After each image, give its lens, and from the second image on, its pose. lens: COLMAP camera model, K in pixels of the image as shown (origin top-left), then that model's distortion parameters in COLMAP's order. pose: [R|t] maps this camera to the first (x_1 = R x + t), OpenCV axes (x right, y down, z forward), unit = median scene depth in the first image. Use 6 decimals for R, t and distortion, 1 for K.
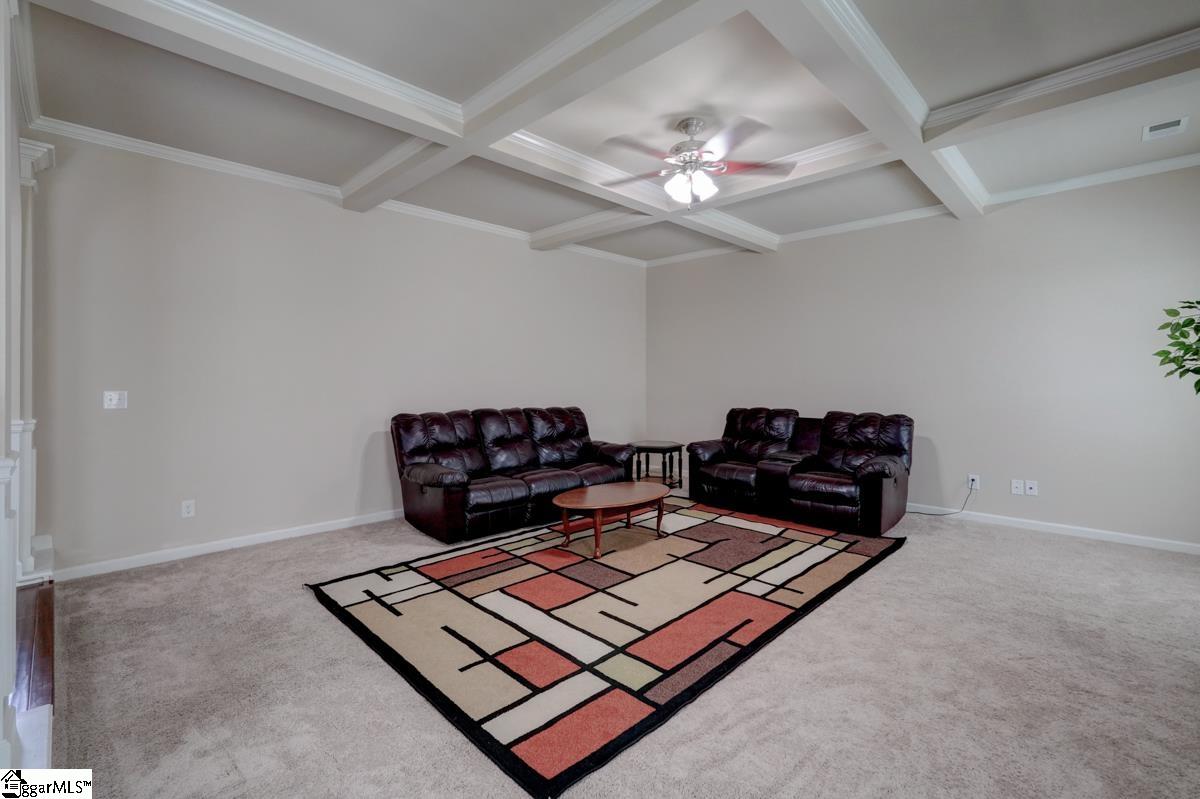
lens RADIAL K [[534.3, 0, 596.7], [0, 534.3, 403.2], [0, 0, 1]] dist [-0.003349, -0.000787]
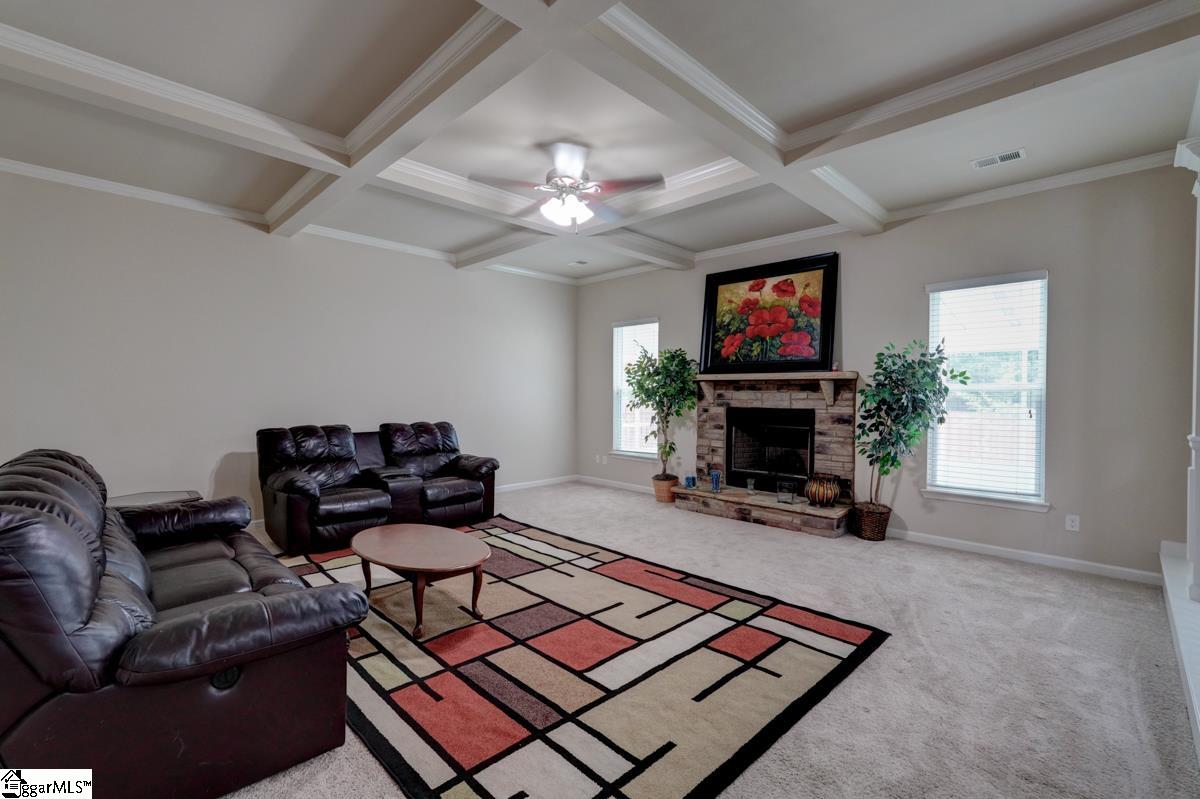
lens RADIAL K [[534.3, 0, 596.7], [0, 534.3, 403.2], [0, 0, 1]] dist [-0.003349, -0.000787]
pose [[-0.000106, -0.014950, 0.999888, -0.895924], [0.038316, 0.999154, 0.014943, -0.034495], [-0.999266, 0.038313, 0.000466, 0.940560]]
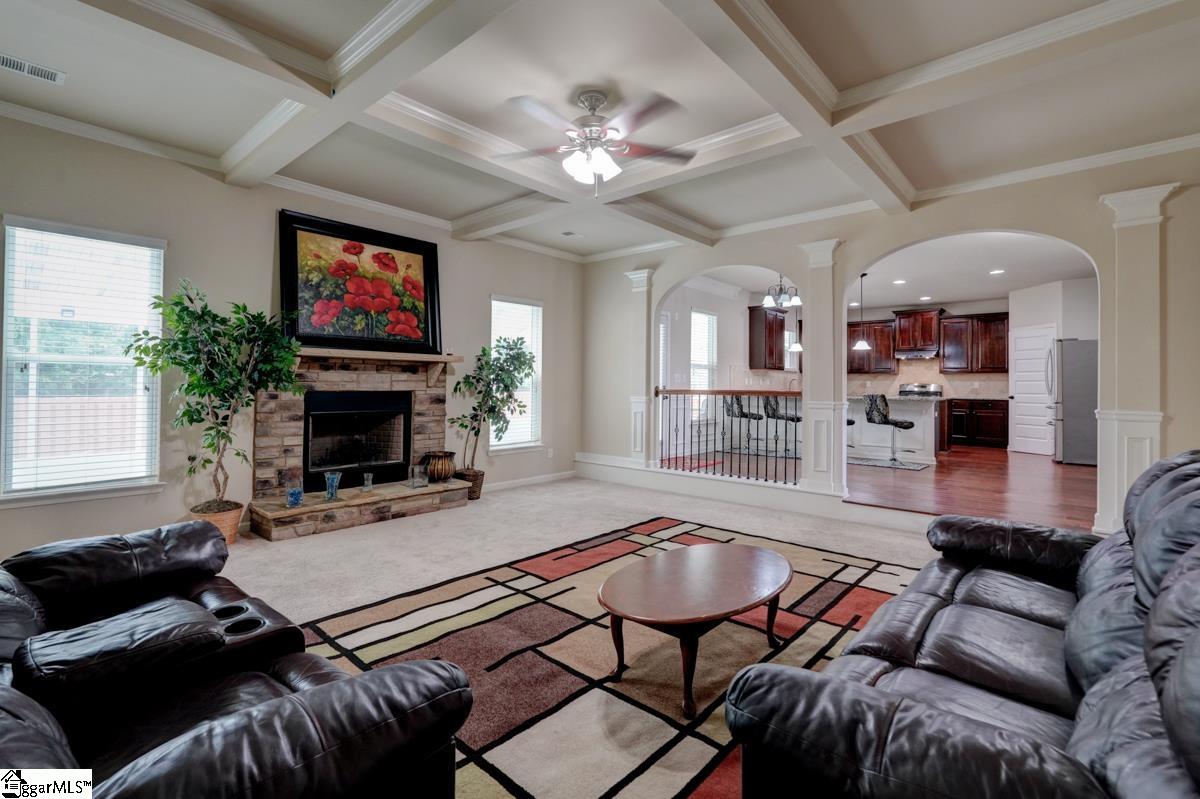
lens RADIAL K [[545.0, 0, 610.9], [0, 545.0, 382.4], [0, 0, 1]] dist [0.000717, 0.000432]
pose [[-0.996890, -0.006937, -0.078495, 0.217563], [-0.010304, 0.999040, 0.042574, -0.068584], [0.078124, 0.043250, -0.996005, 1.959910]]
